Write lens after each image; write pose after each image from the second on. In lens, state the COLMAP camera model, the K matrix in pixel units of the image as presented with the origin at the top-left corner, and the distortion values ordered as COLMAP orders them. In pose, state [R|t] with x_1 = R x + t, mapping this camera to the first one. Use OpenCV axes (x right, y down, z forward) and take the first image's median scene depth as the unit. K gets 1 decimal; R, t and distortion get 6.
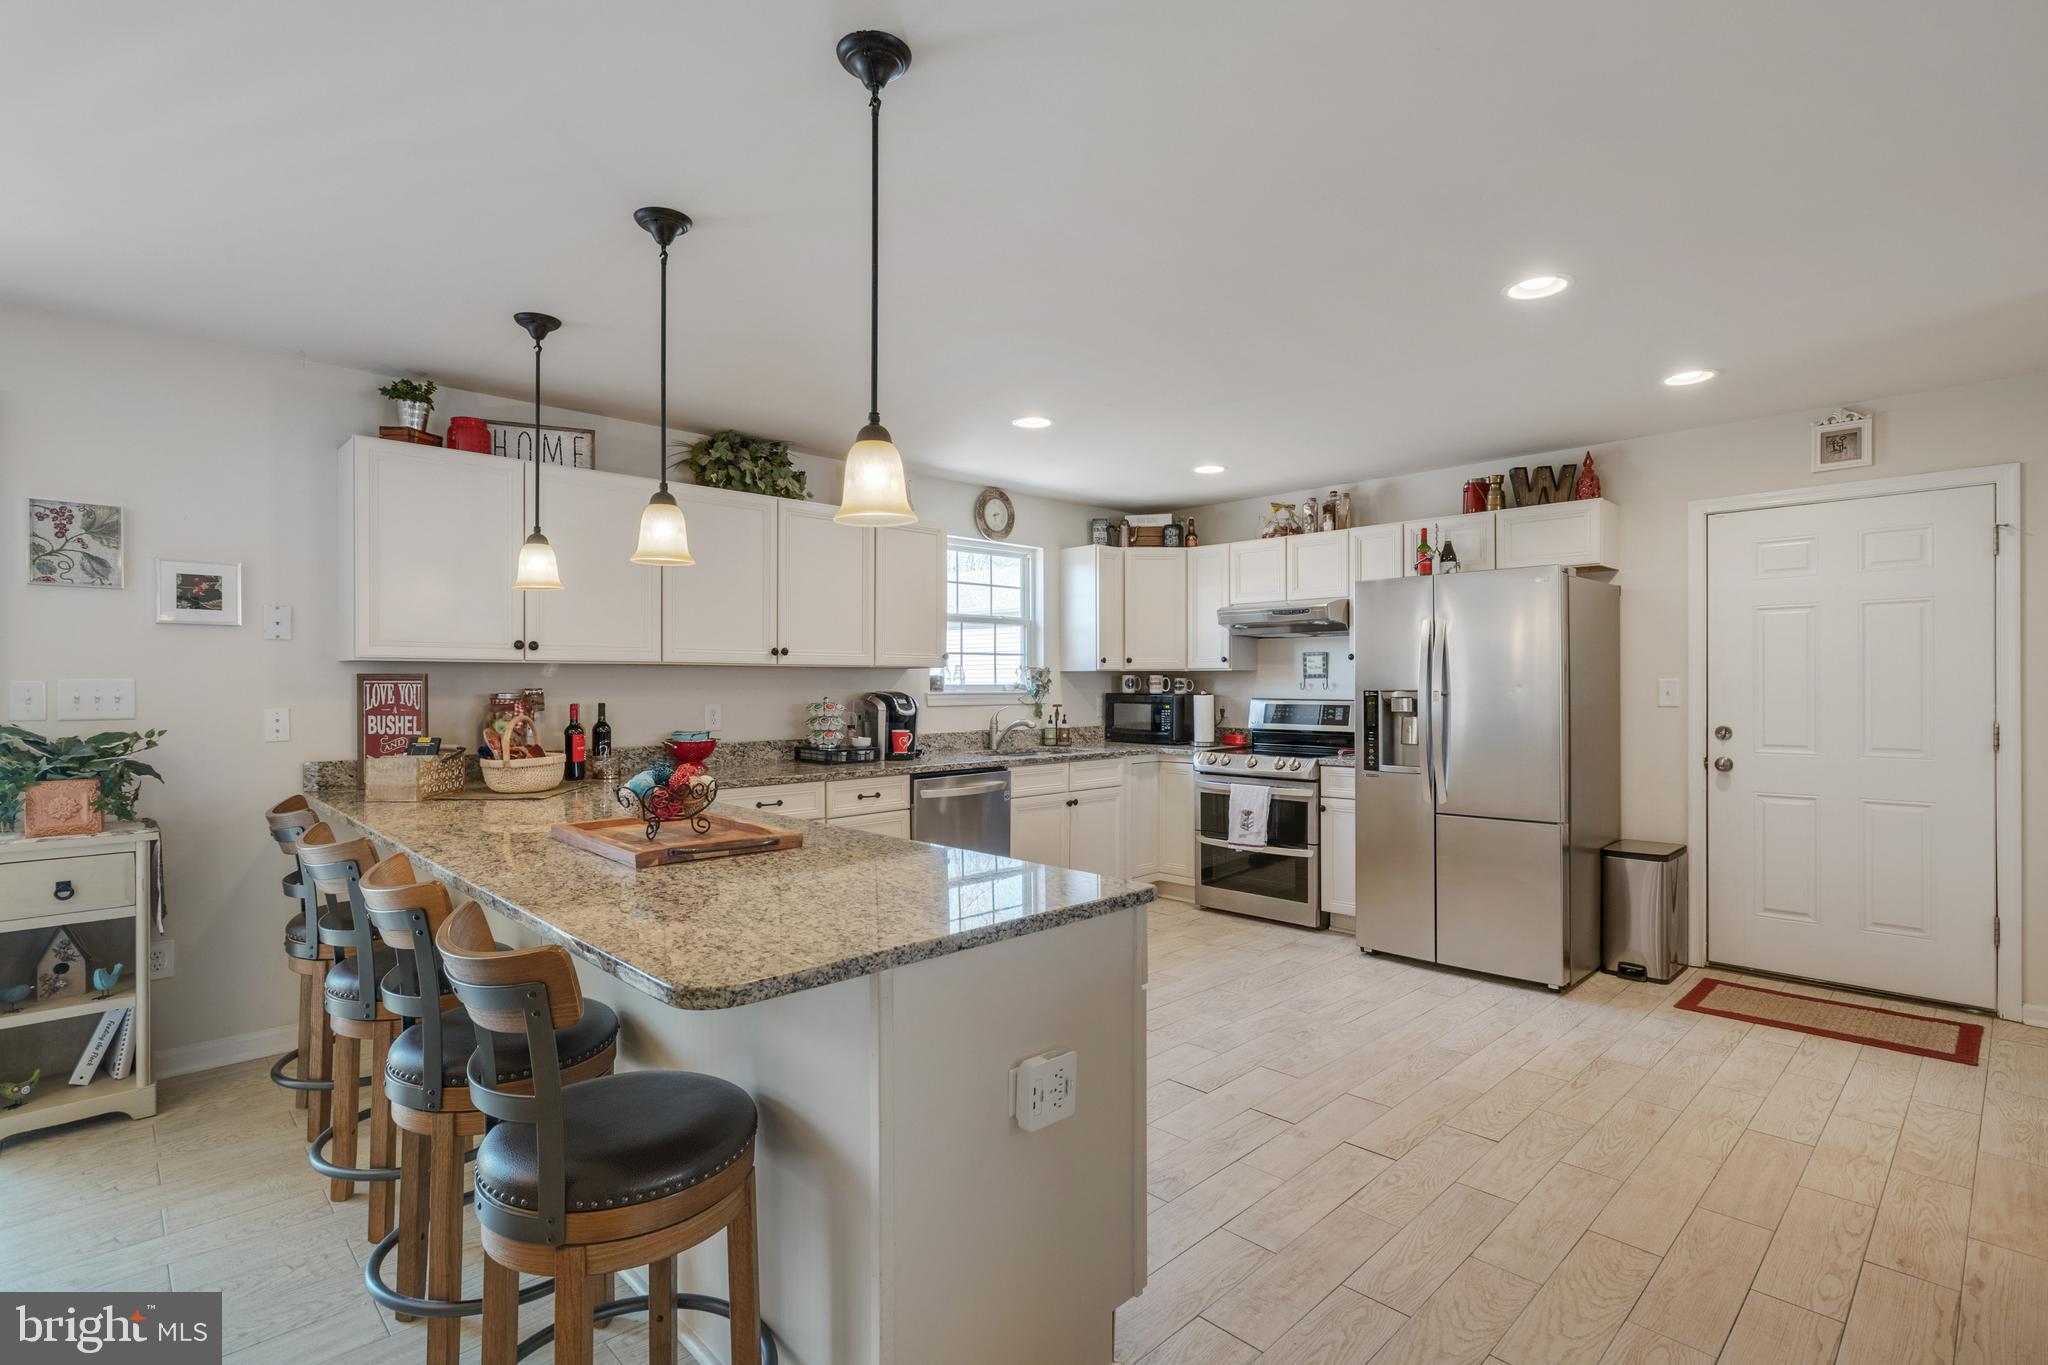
lens RADIAL K [[992.8, 0, 1028.2], [0, 992.8, 678.2], [0, 0, 1]] dist [-0.003516, 0.000391]
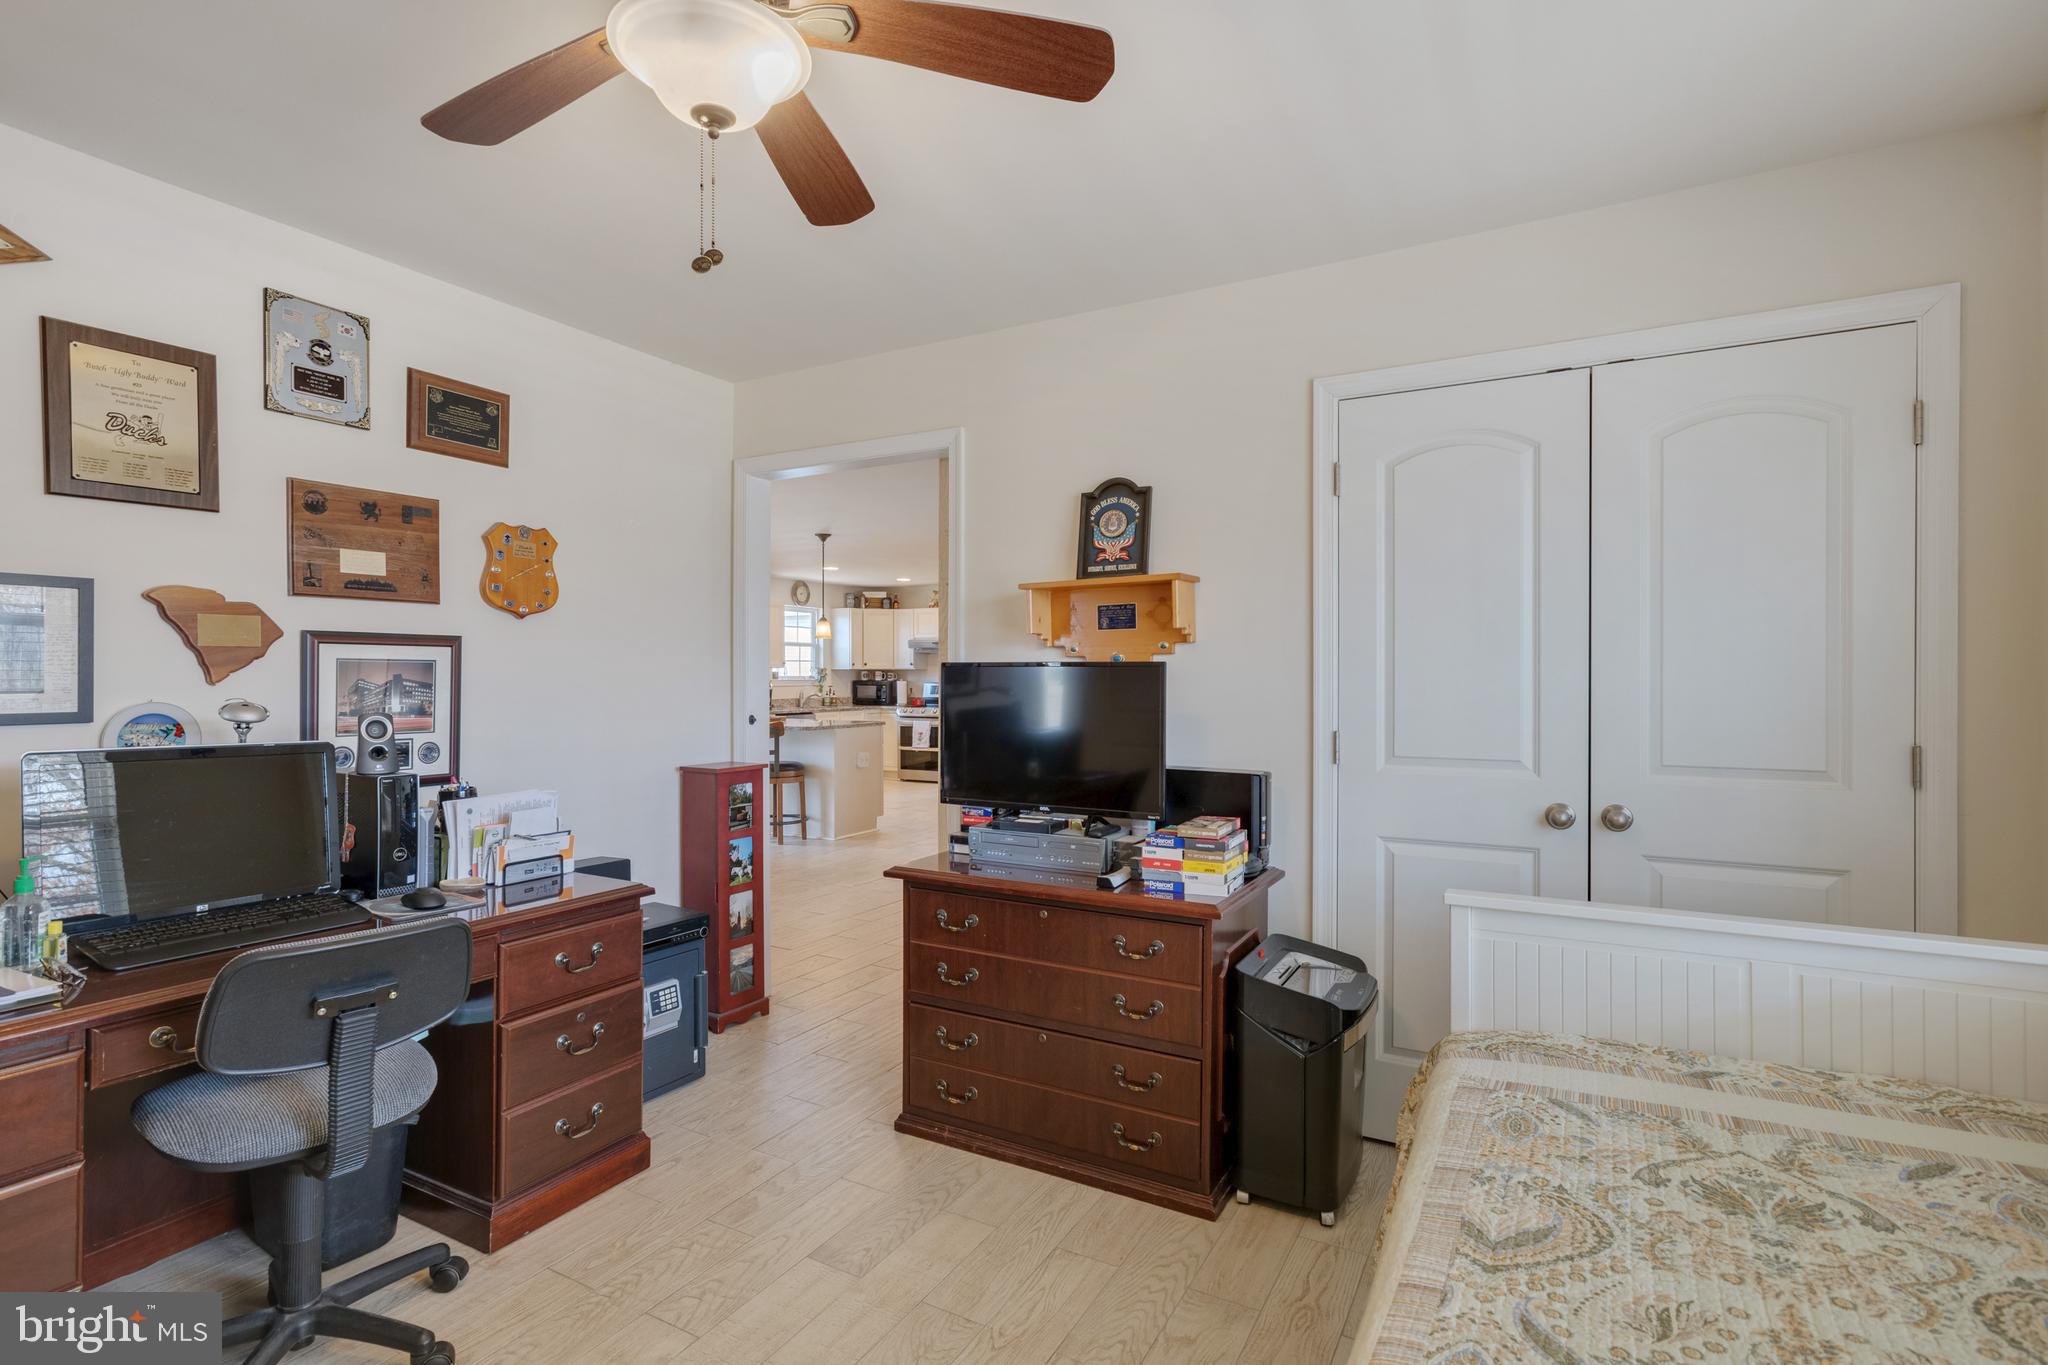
lens RADIAL K [[982.4, 0, 1025.1], [0, 982.4, 674.4], [0, 0, 1]] dist [-0.006724, 0.009538]
pose [[0.958445, -0.000373, 0.285278, -0.176167], [-0.000839, 0.999991, 0.004127, -0.006224], [-0.285277, -0.004195, 0.958436, -1.133598]]
